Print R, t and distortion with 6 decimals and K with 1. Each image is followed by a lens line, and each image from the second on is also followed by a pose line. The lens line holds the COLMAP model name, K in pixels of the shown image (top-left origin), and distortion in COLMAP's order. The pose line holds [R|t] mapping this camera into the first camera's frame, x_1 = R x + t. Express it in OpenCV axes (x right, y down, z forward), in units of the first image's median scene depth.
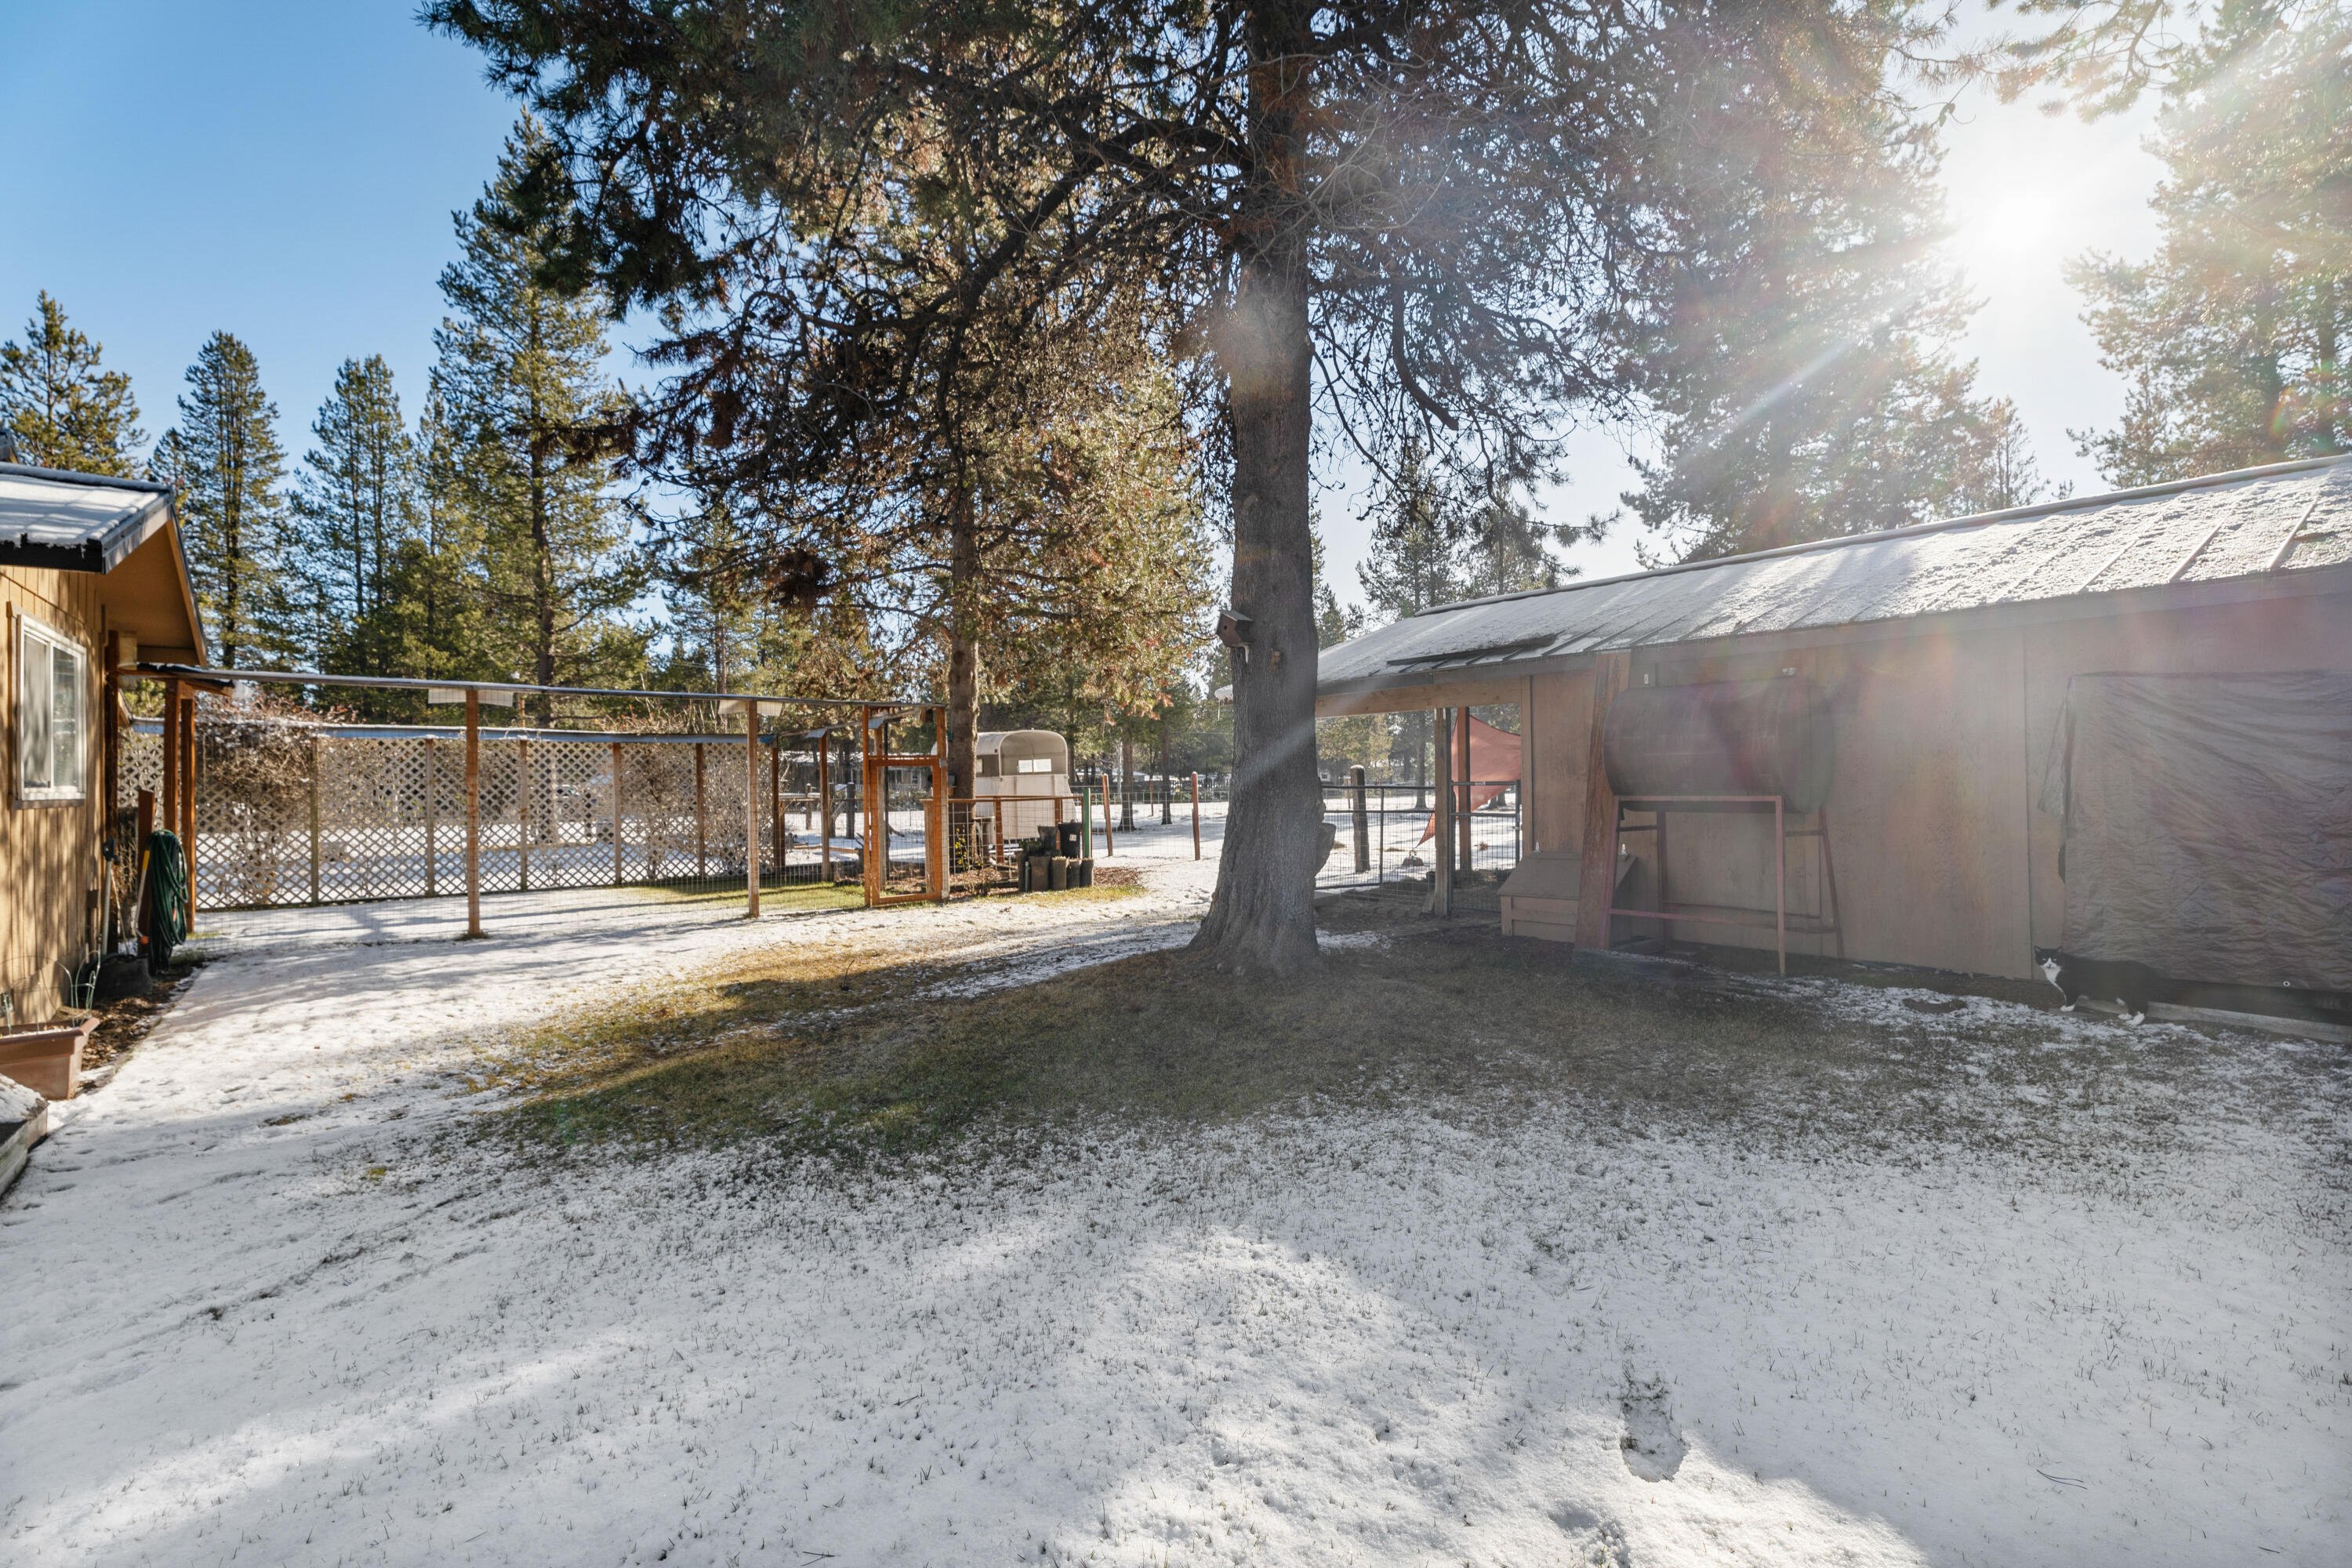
lens RADIAL K [[1049.7, 0, 1175.2], [0, 1049.7, 782.4], [0, 0, 1]] dist [0.004866, -0.000129]
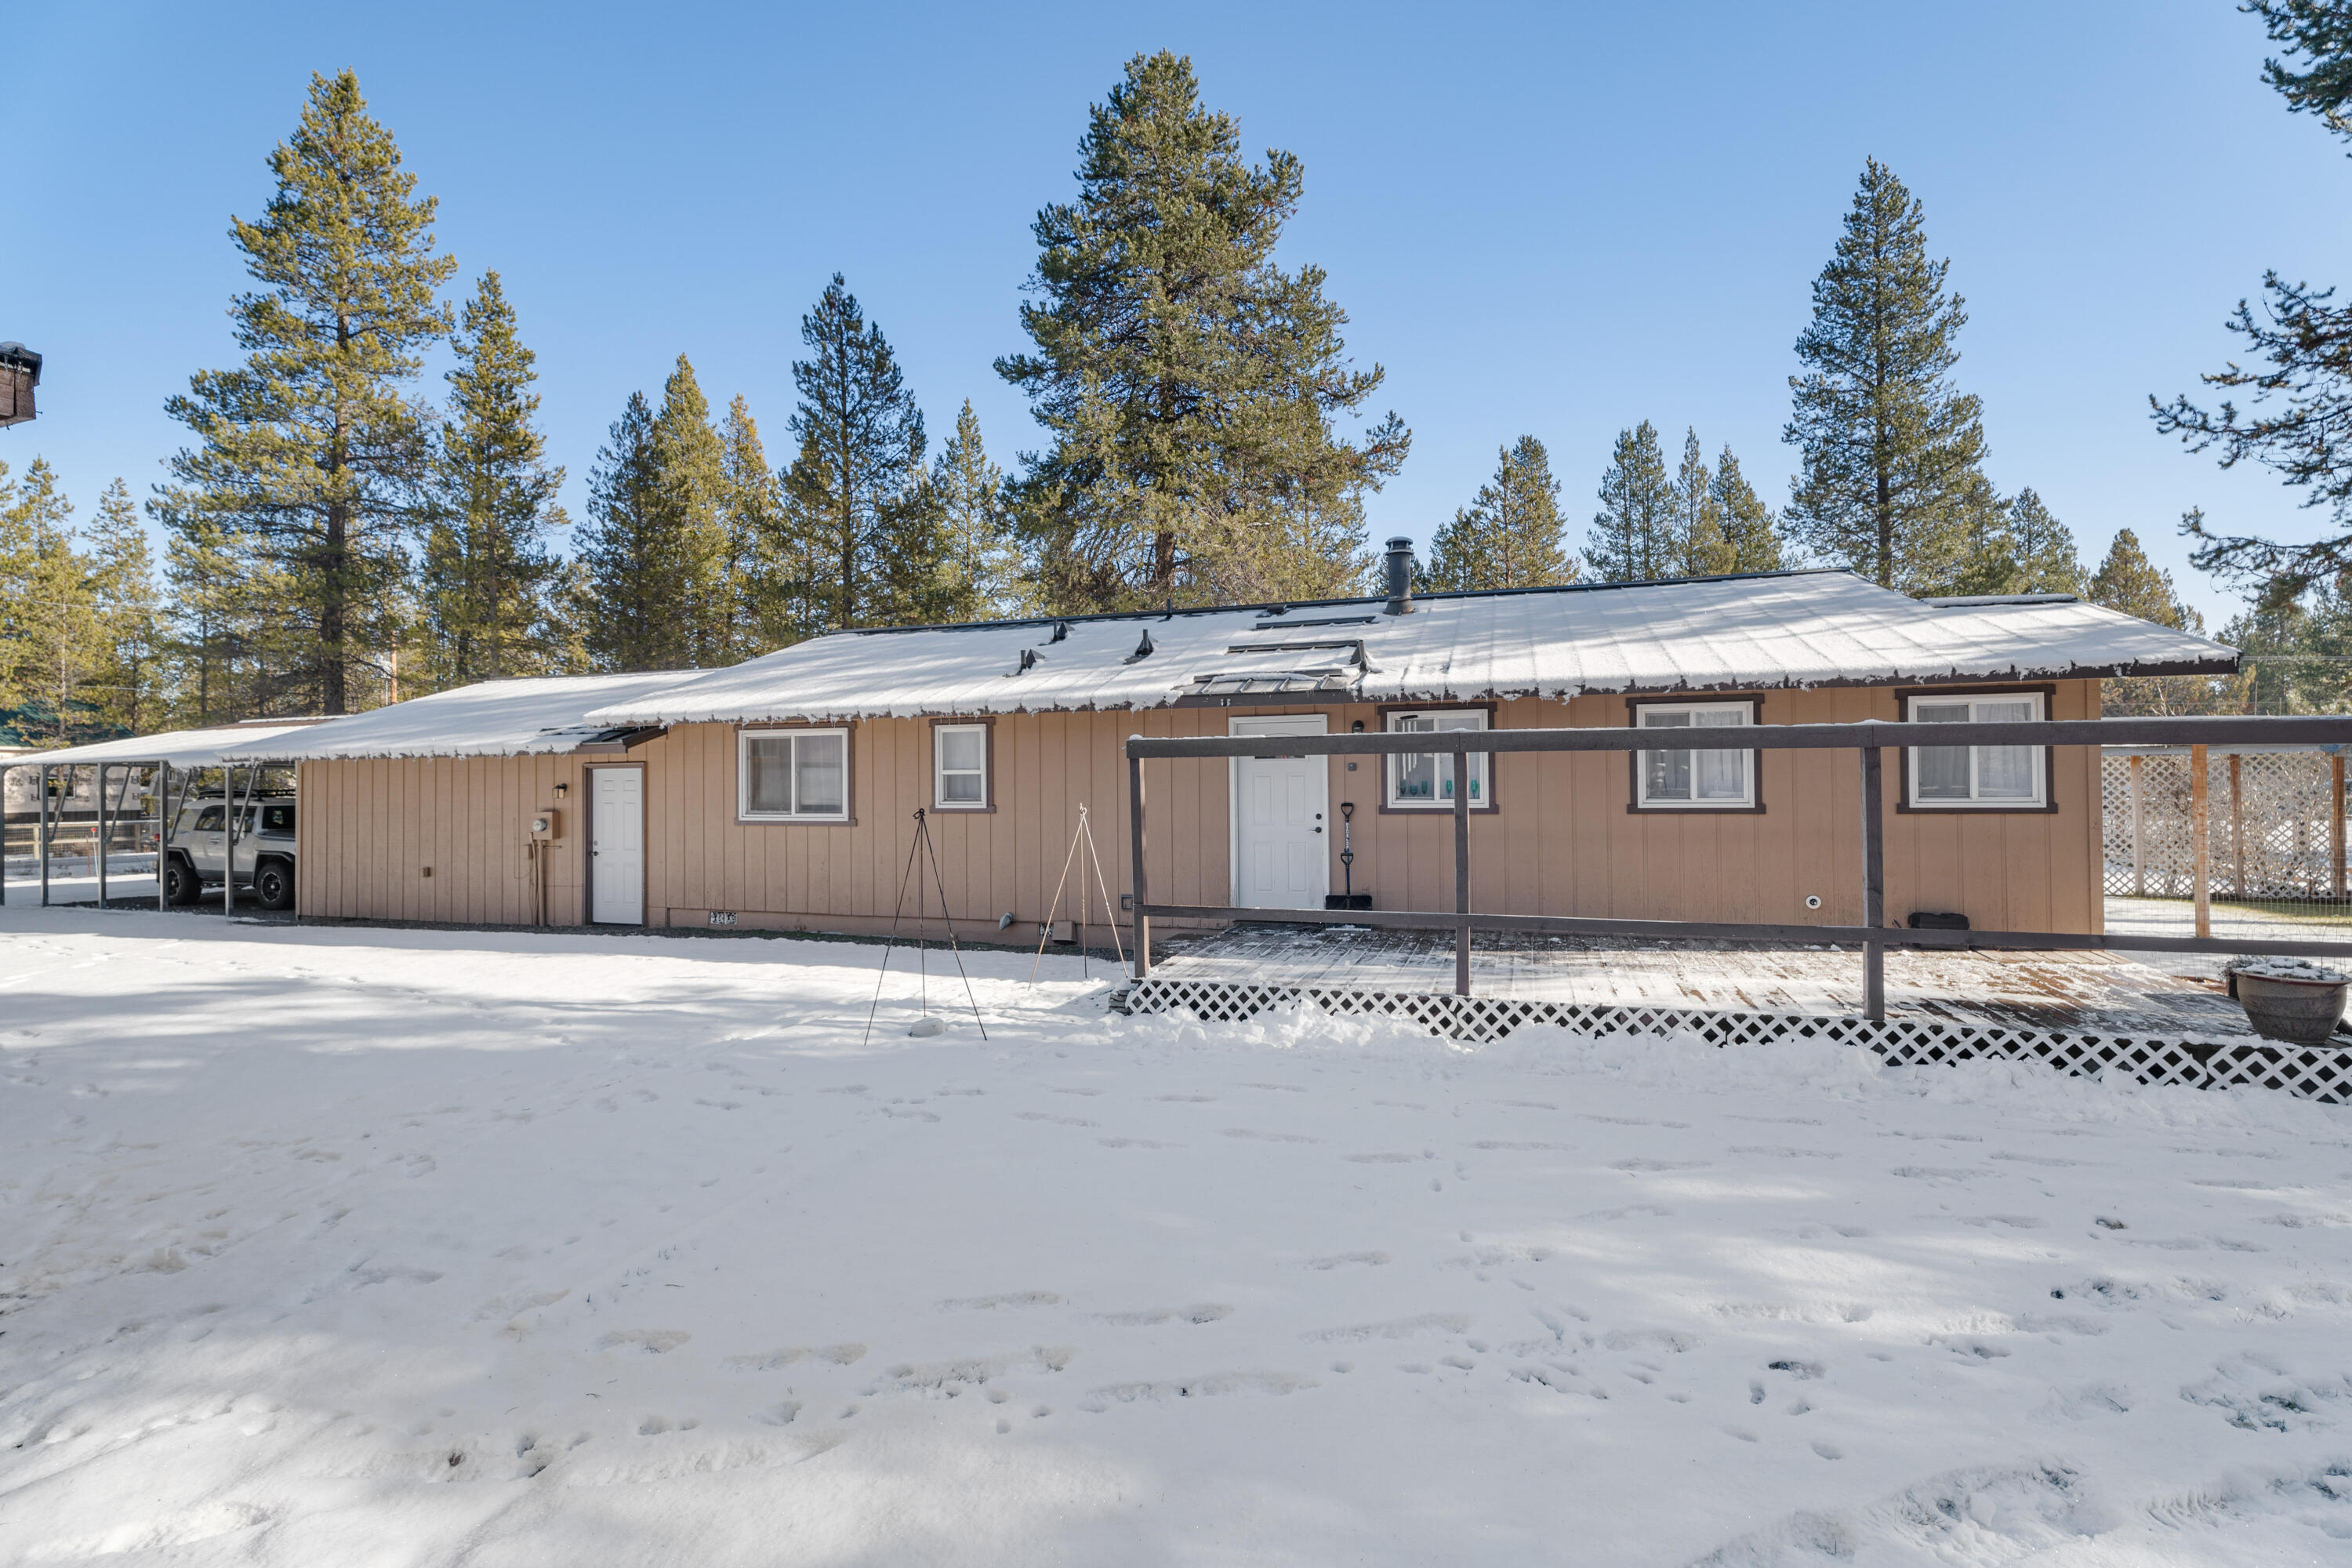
lens RADIAL K [[1049.7, 0, 1172.5], [0, 1049.7, 787.3], [0, 0, 1]] dist [0.004866, -0.000129]
pose [[0.558106, 0.010873, -0.829698, -0.211796], [-0.001161, 0.999923, 0.012323, -0.018847], [0.829769, -0.005914, 0.558076, -0.350715]]
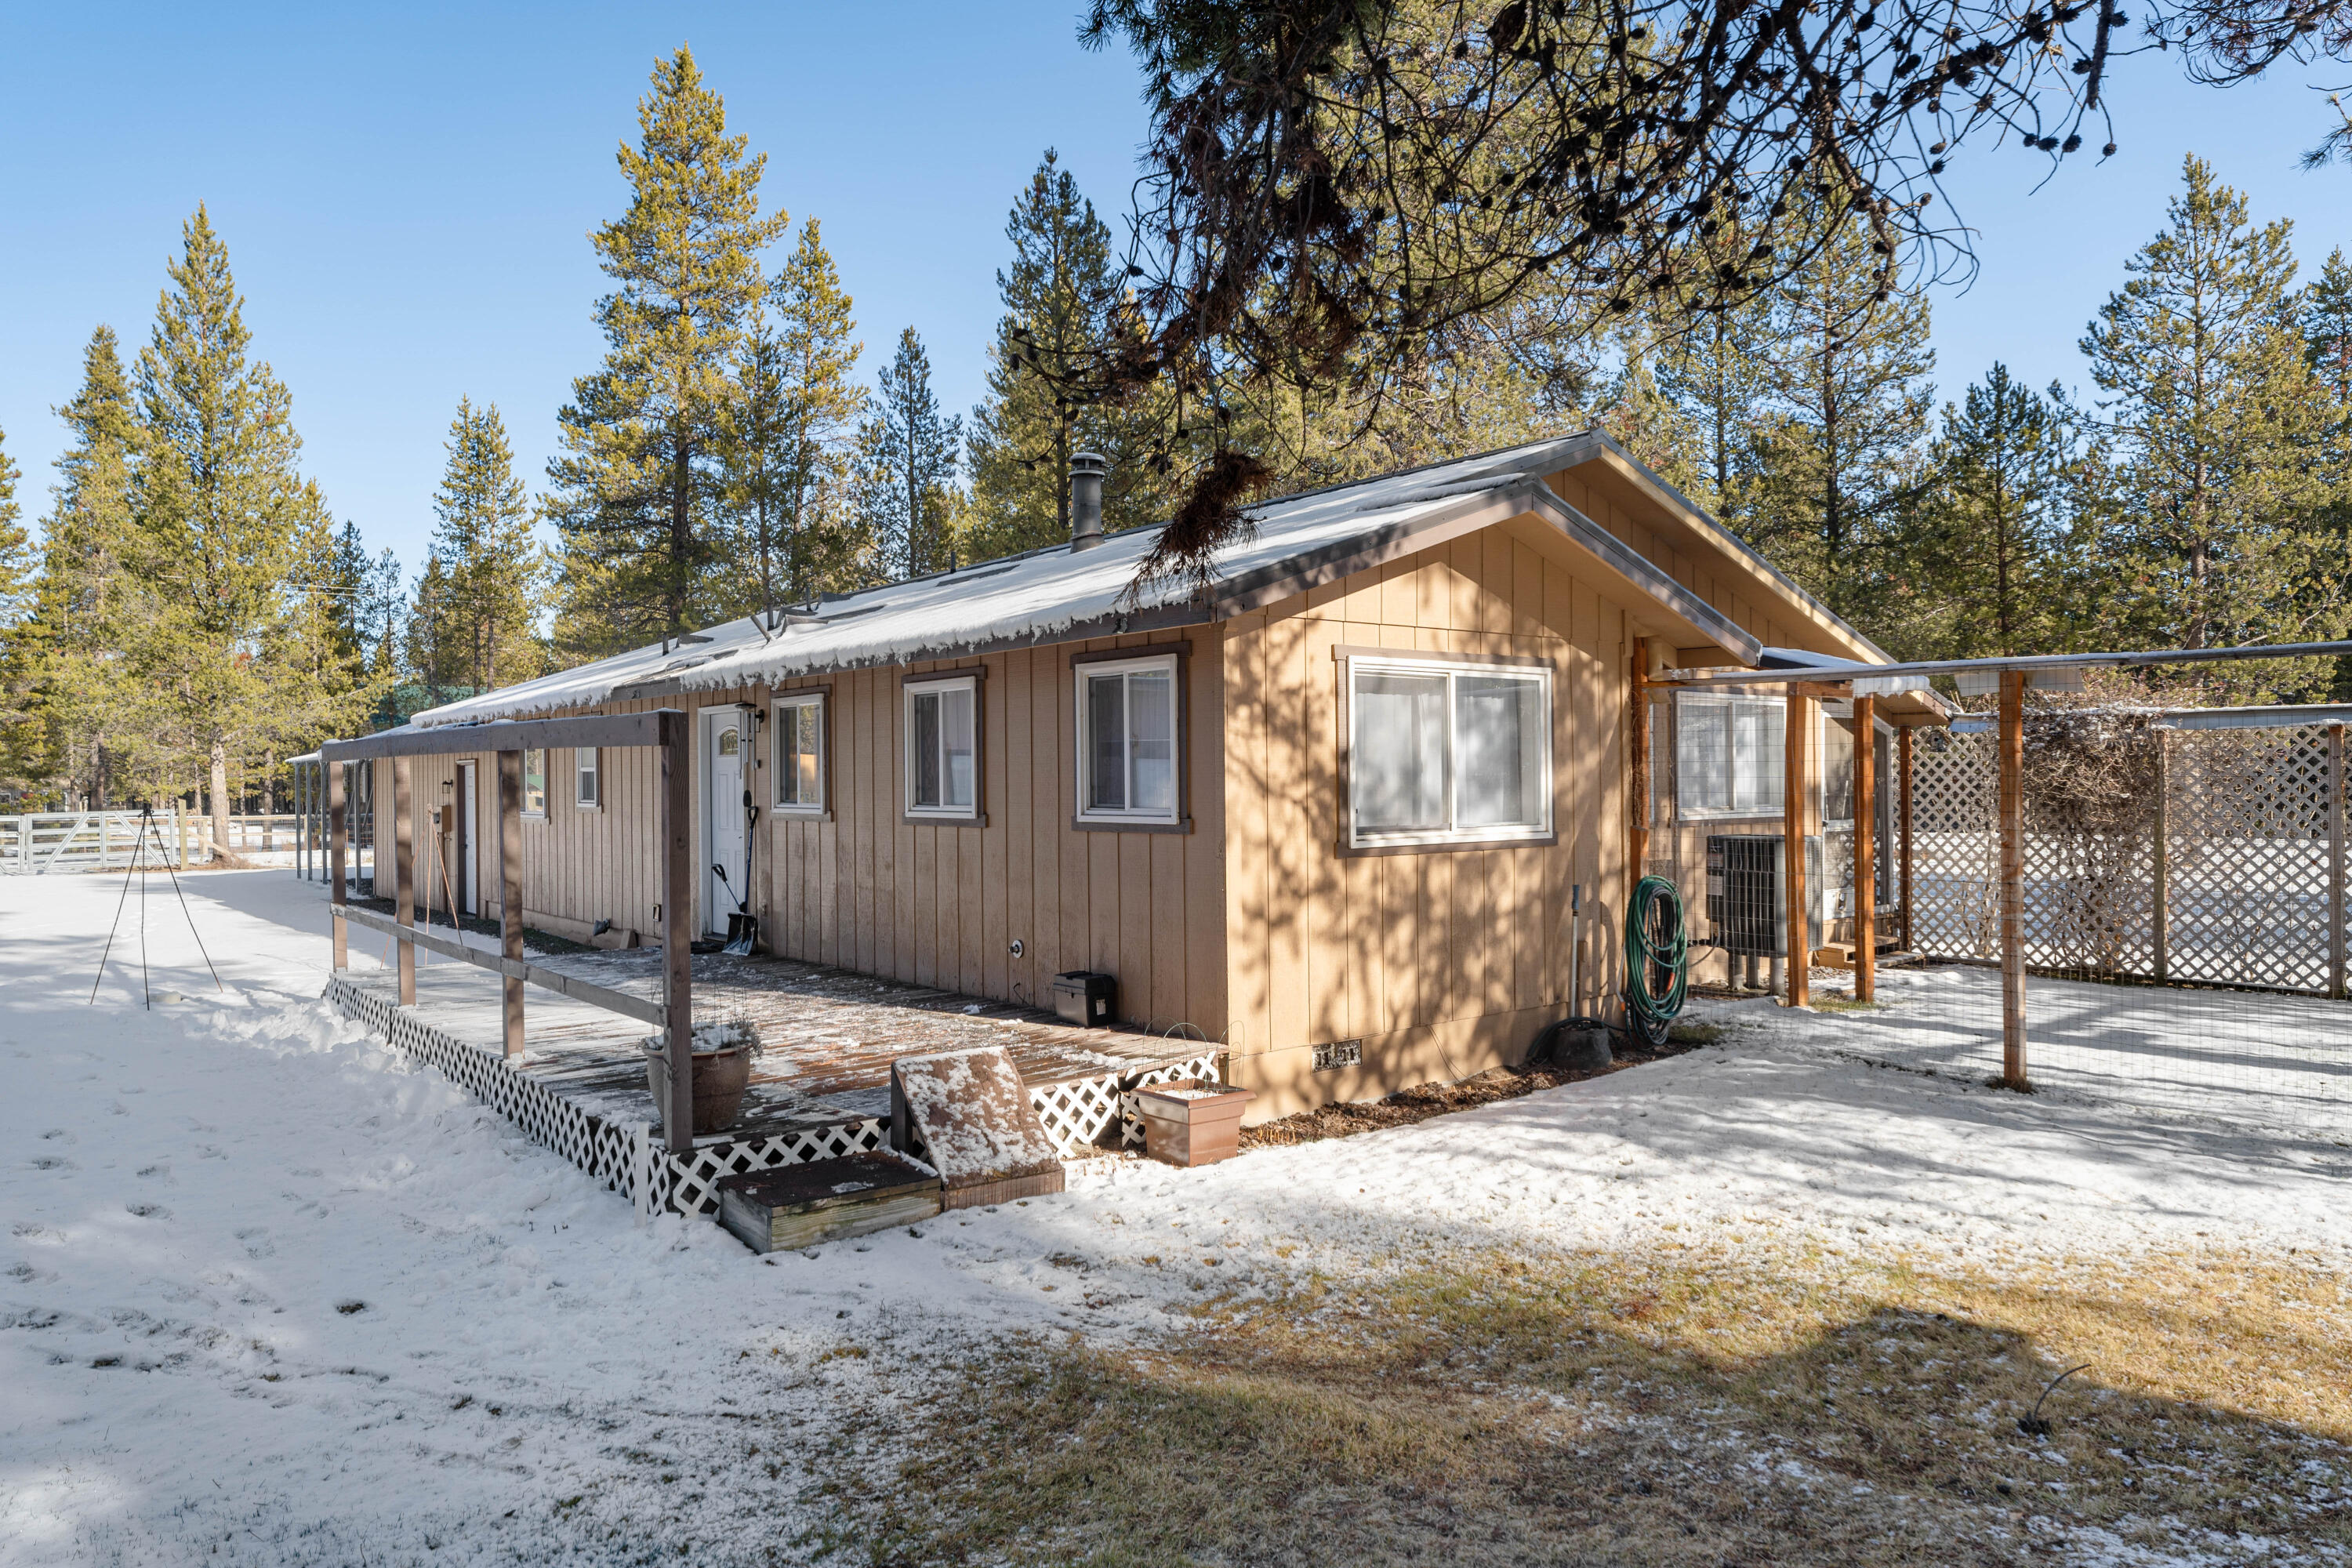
lens RADIAL K [[1532.5, 0, 1173.1], [0, 1532.5, 782.0], [0, 0, 1]] dist [0.003708, 0.001676]
pose [[0.013806, 0.015917, -0.999778, 0.114417], [0.008556, 0.999835, 0.016036, -0.025406], [0.999868, -0.008776, 0.013668, 0.305925]]
